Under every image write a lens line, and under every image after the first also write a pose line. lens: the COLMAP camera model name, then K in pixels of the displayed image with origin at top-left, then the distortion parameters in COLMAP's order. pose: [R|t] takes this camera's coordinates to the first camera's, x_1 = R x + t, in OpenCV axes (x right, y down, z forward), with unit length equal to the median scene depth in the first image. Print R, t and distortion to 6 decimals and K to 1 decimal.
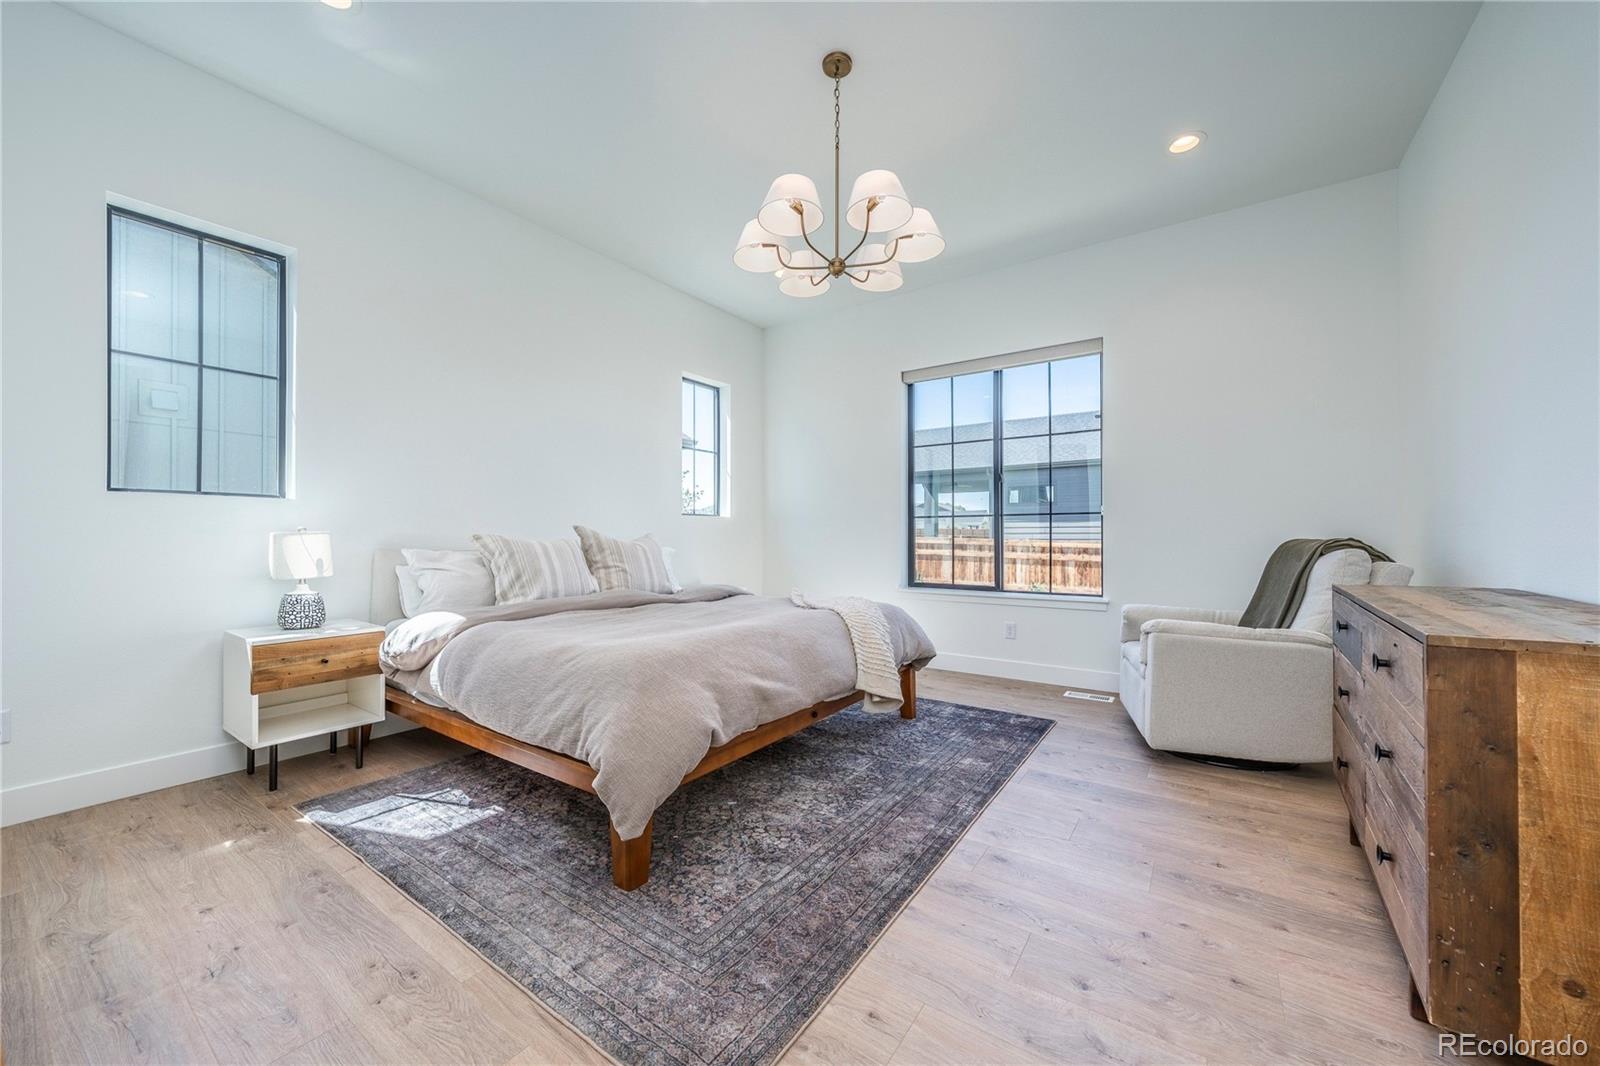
lens RADIAL K [[585.5, 0, 801.3], [0, 585.5, 532.9], [0, 0, 1]] dist [-0.002450, -0.000058]
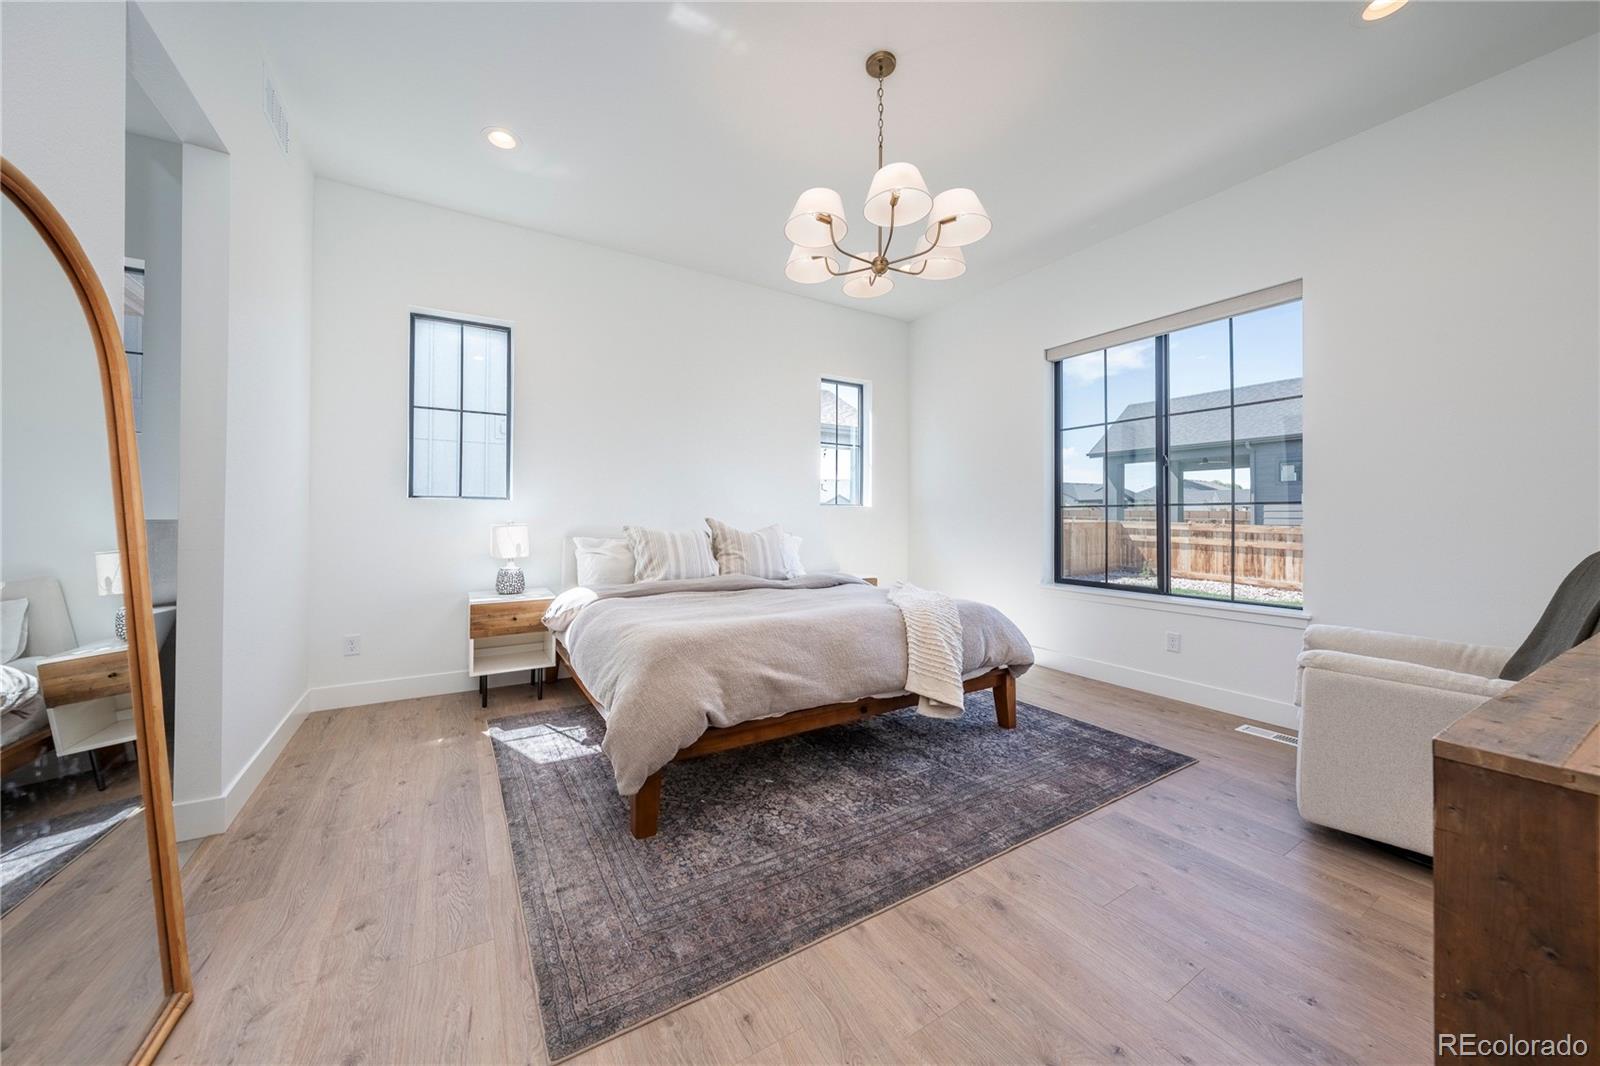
lens RADIAL K [[550.5, 0, 782.6], [0, 550.5, 511.7], [0, 0, 1]] dist [-0.002173, -0.000050]
pose [[0.910685, -0.000325, -0.413101, 0.278876], [-0.001677, 0.999989, -0.004482, -0.027185], [0.413098, 0.004774, 0.910674, 0.071285]]
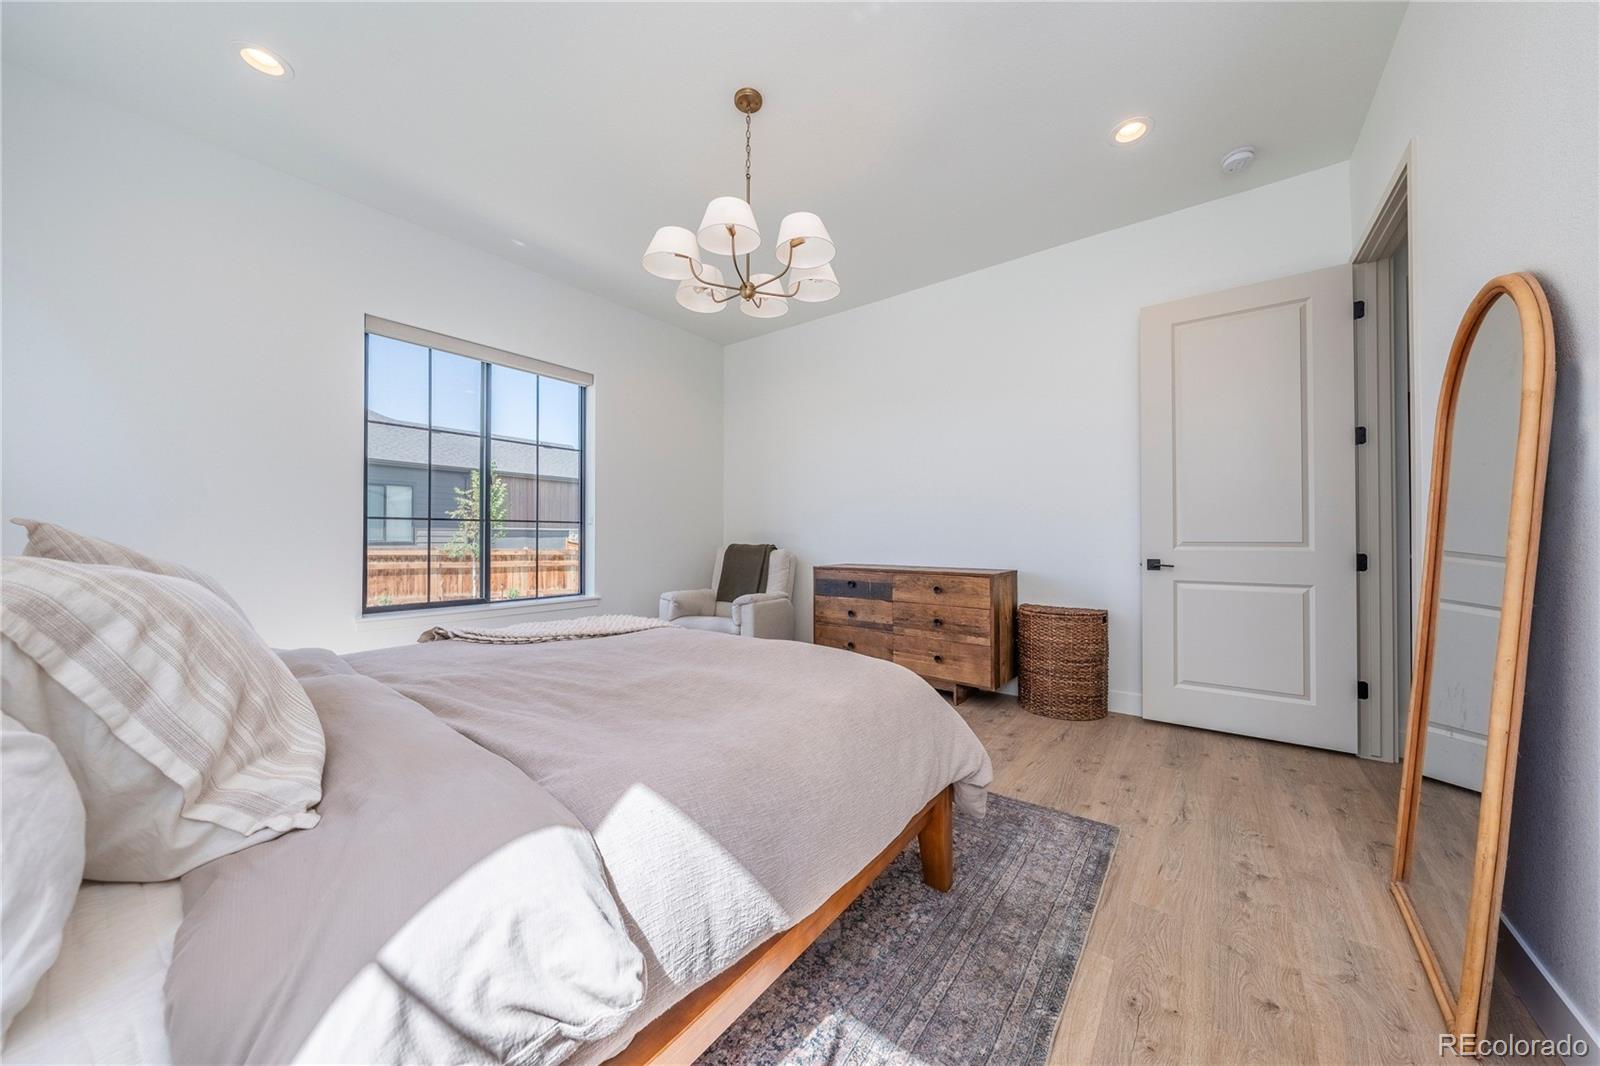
lens RADIAL K [[544.8, 0, 796.5], [0, 544.8, 535.6], [0, 0, 1]] dist [-0.000792, -0.000010]
pose [[0.045776, 0.008715, 0.998914, -0.850322], [-0.007590, 0.999936, -0.008376, -0.007004], [-0.998923, -0.007199, 0.045839, 0.807233]]
